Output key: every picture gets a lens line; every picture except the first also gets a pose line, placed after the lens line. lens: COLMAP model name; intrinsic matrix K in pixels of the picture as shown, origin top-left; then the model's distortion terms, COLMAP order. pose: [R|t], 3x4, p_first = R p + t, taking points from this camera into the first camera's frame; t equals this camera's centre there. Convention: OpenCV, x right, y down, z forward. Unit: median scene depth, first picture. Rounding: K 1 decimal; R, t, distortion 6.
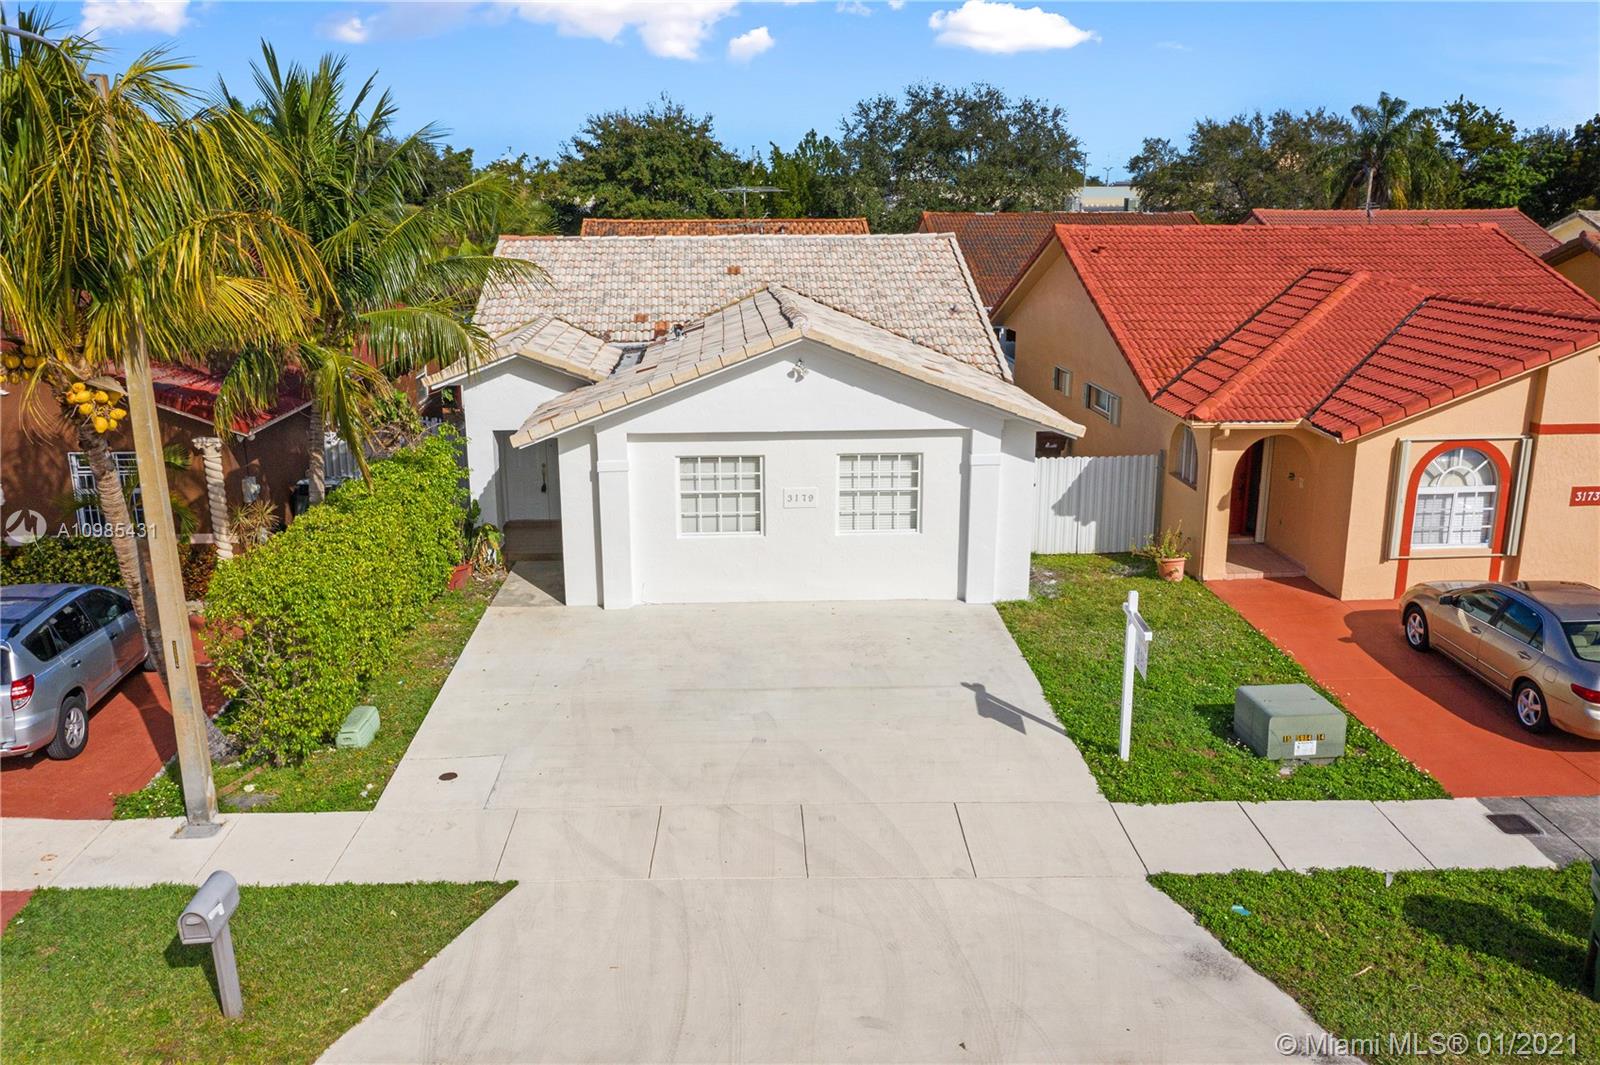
lens RADIAL K [[1259.3, 0, 805.3], [0, 1259.3, 527.4], [0, 0, 1]] dist [-0.011603, 0.009985]
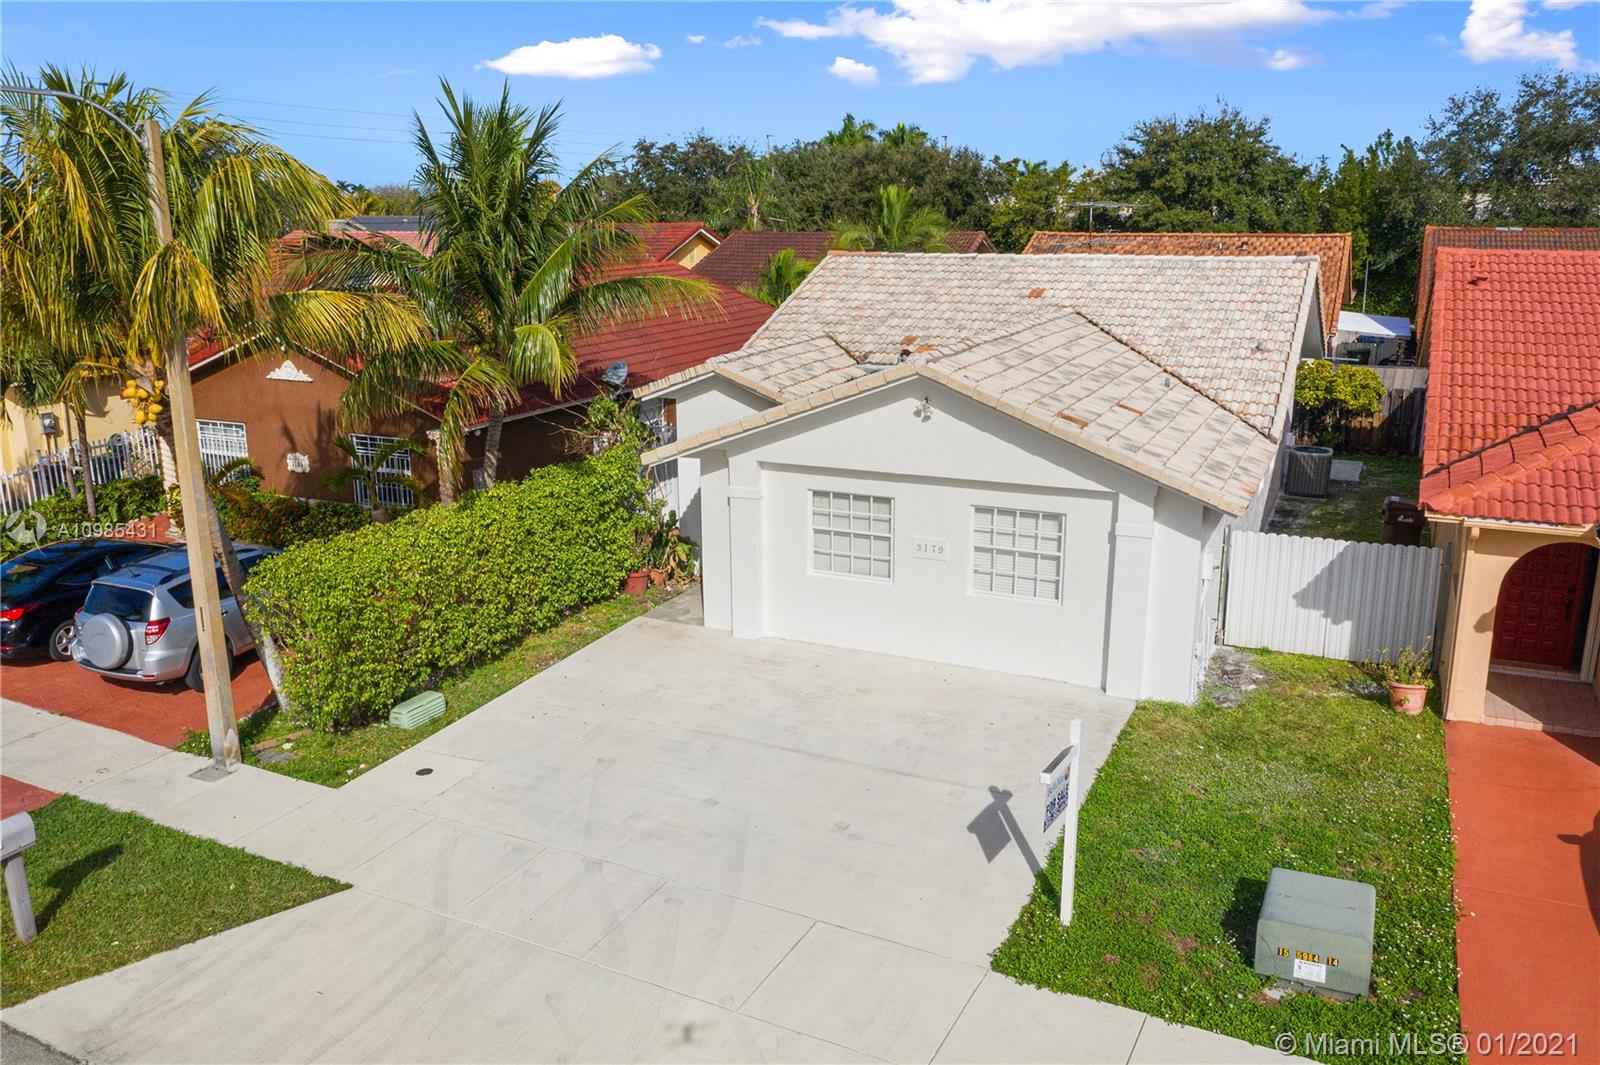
lens RADIAL K [[1259.3, 0, 800.5], [0, 1259.3, 536.1], [0, 0, 1]] dist [-0.011603, 0.009985]
pose [[0.880135, 0.118443, -0.459711, 0.326576], [-0.117488, 0.992596, 0.030805, -0.048508], [0.459956, 0.026897, 0.887534, 0.146258]]
